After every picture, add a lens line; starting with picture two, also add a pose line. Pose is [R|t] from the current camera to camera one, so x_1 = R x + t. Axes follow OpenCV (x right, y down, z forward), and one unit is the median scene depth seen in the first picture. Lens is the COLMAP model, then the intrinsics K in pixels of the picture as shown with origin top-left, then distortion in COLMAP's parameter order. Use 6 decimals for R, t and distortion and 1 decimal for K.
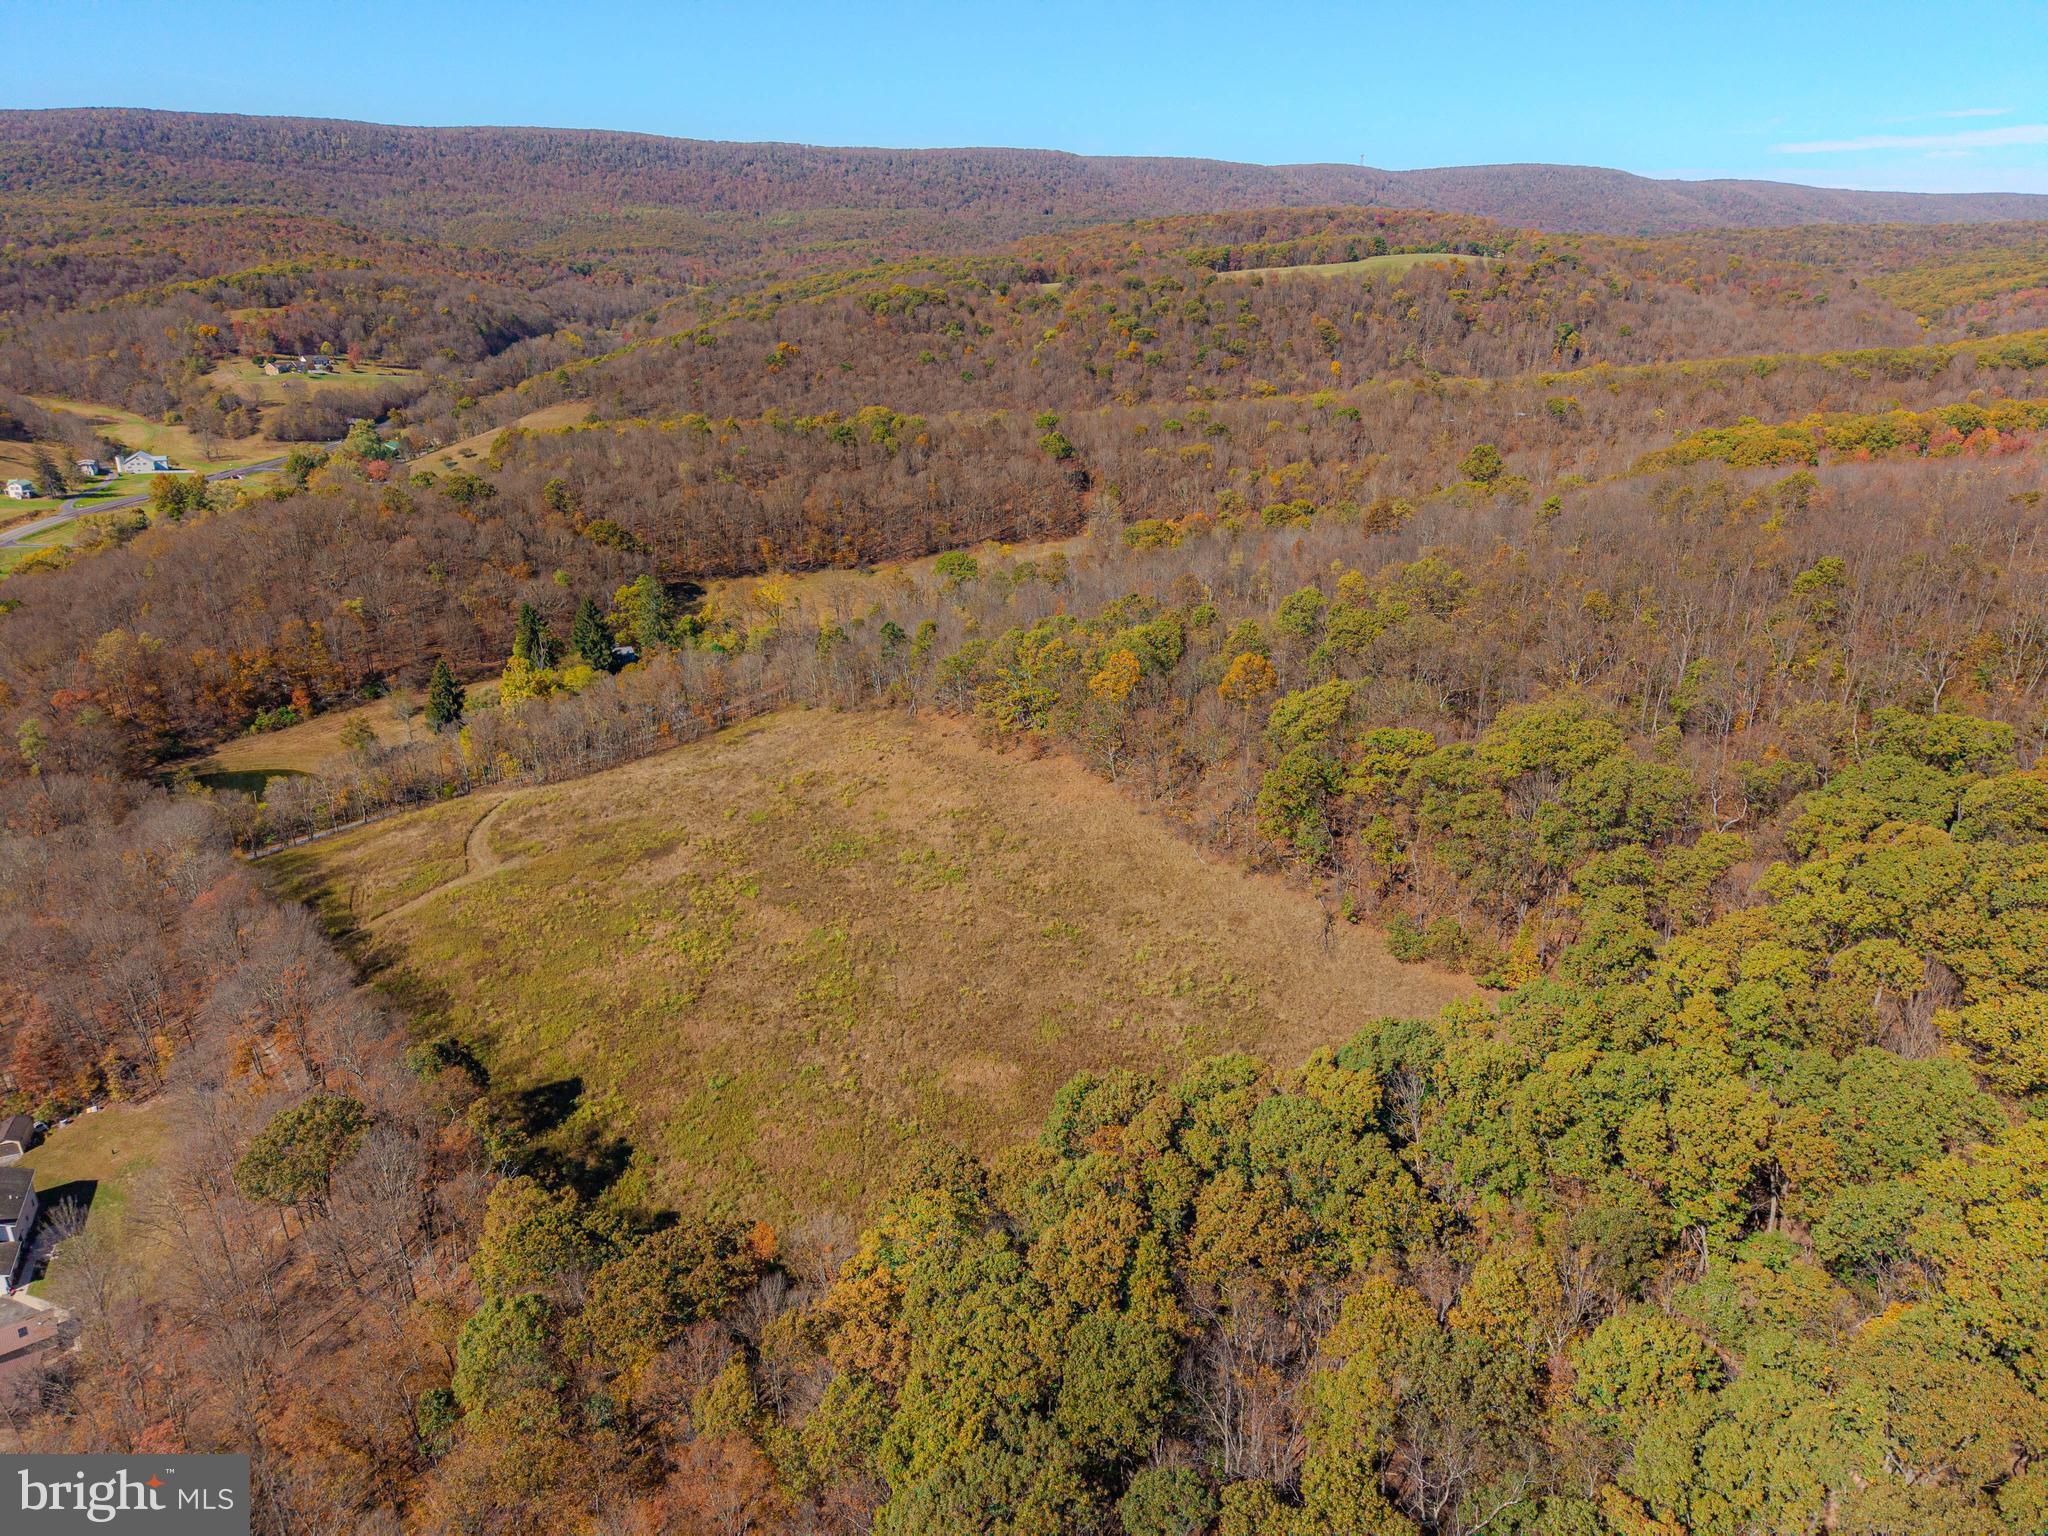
lens RADIAL K [[1429.4, 0, 1026.1], [0, 1429.4, 773.8], [0, 0, 1]] dist [0.004973, -0.008692]
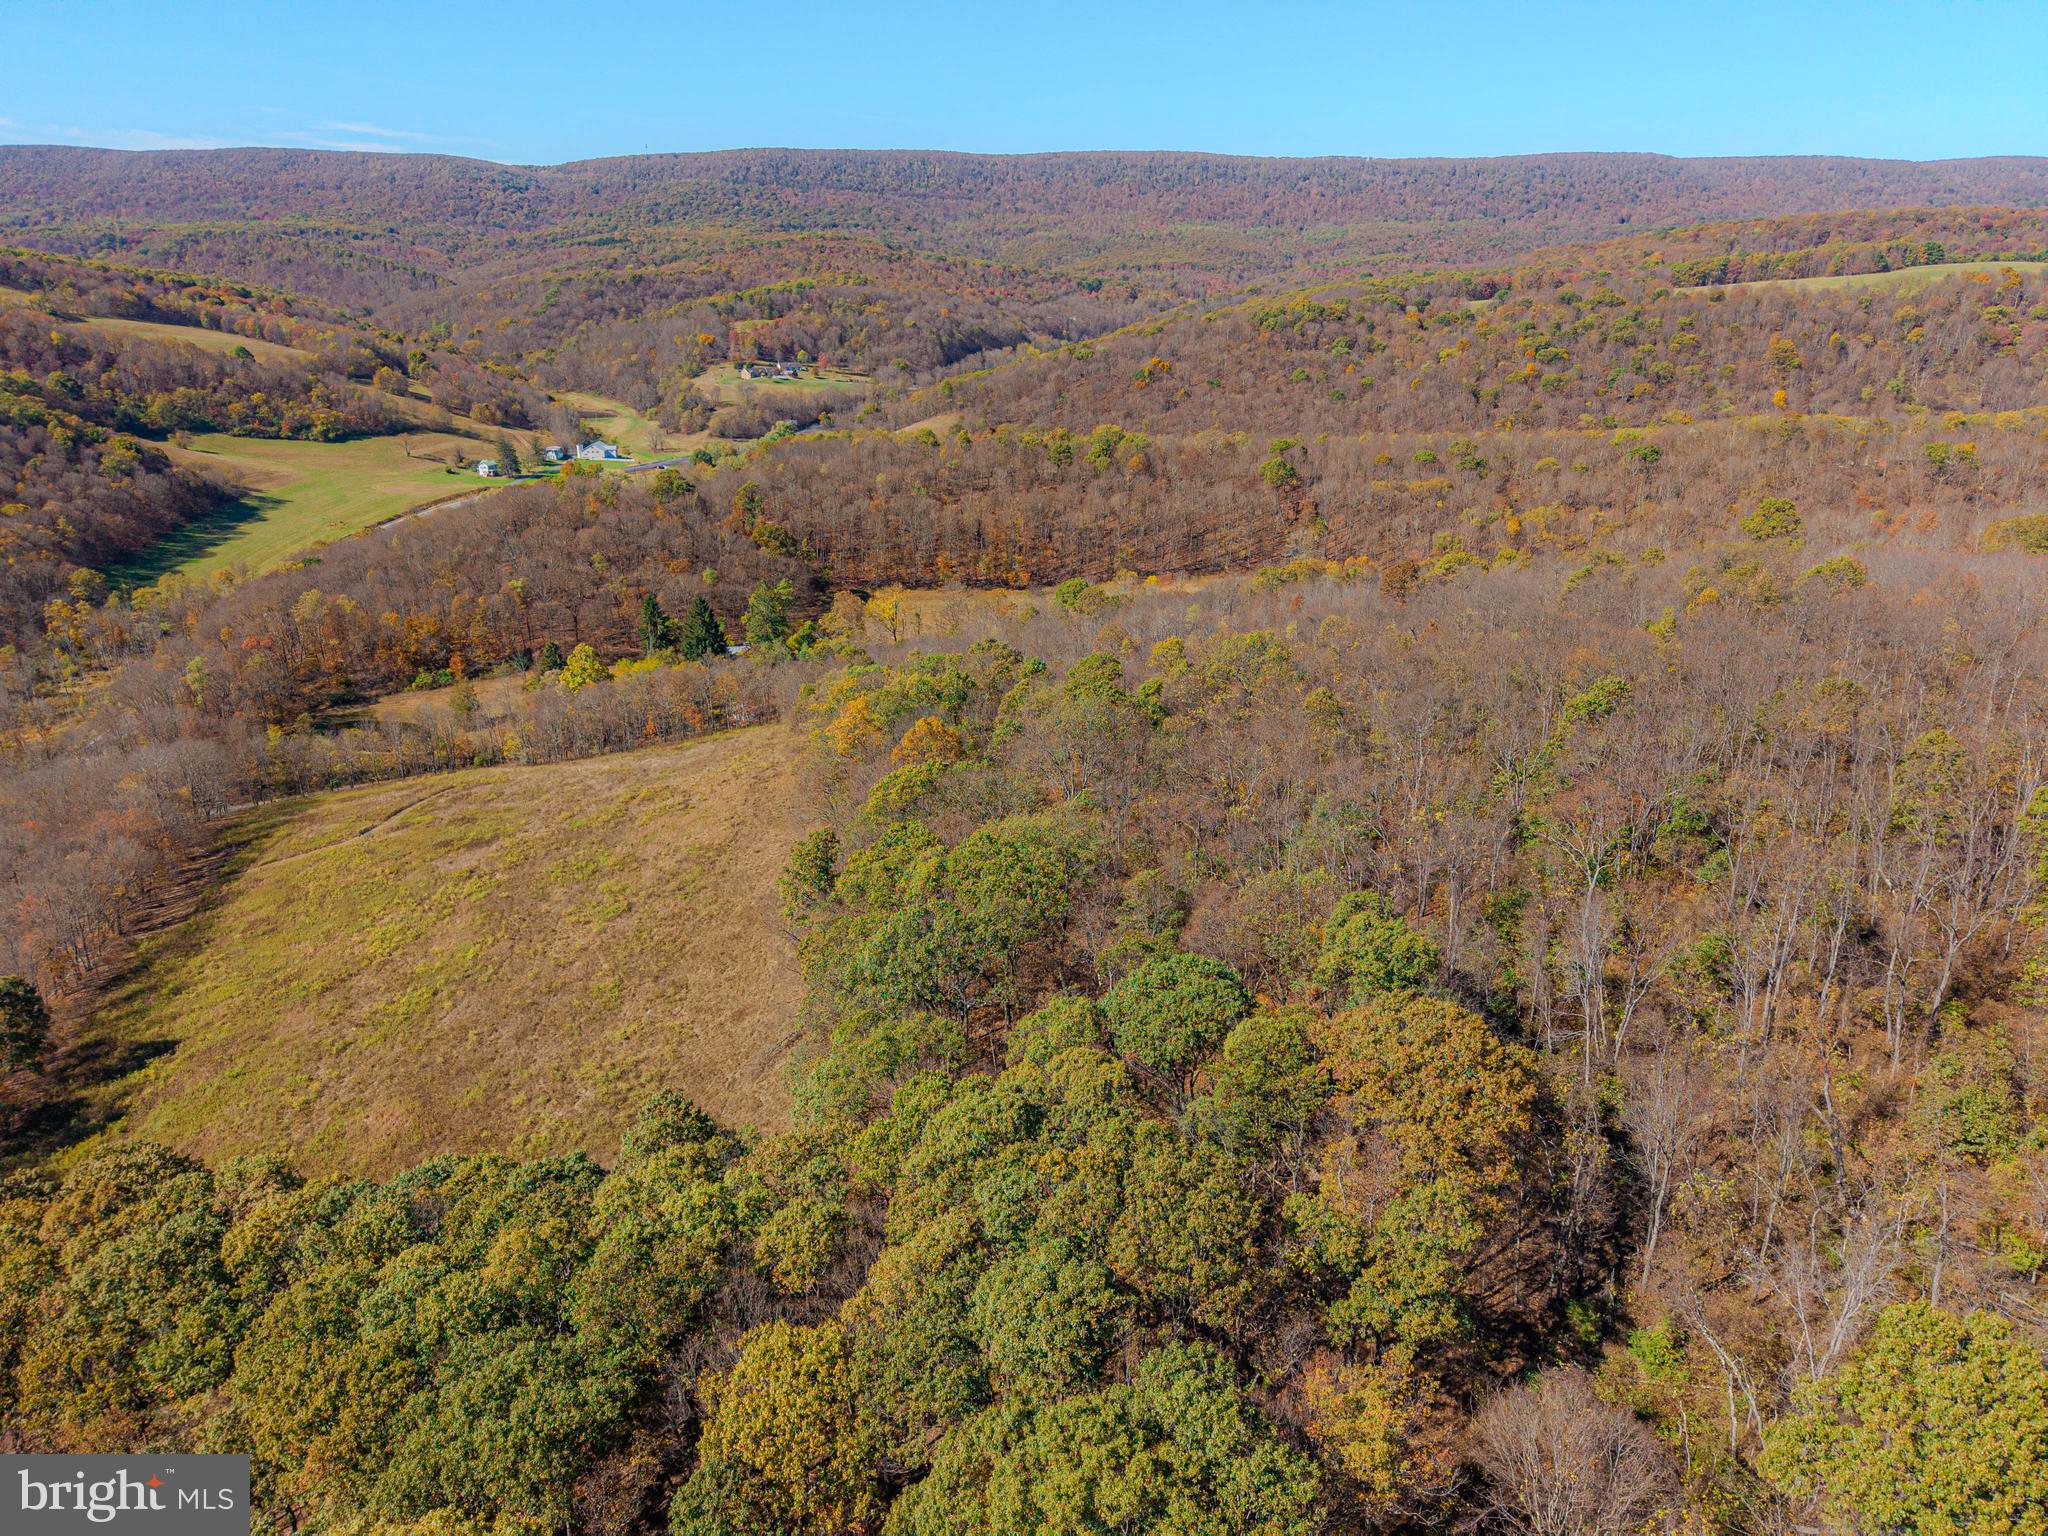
lens RADIAL K [[1429.4, 0, 1025.8], [0, 1429.4, 761.7], [0, 0, 1]] dist [0.004973, -0.008692]
pose [[0.911896, 0.126664, -0.390387, 0.147568], [-0.133268, 0.991027, 0.010250, -0.019761], [0.388183, 0.042679, 0.920594, 0.057578]]
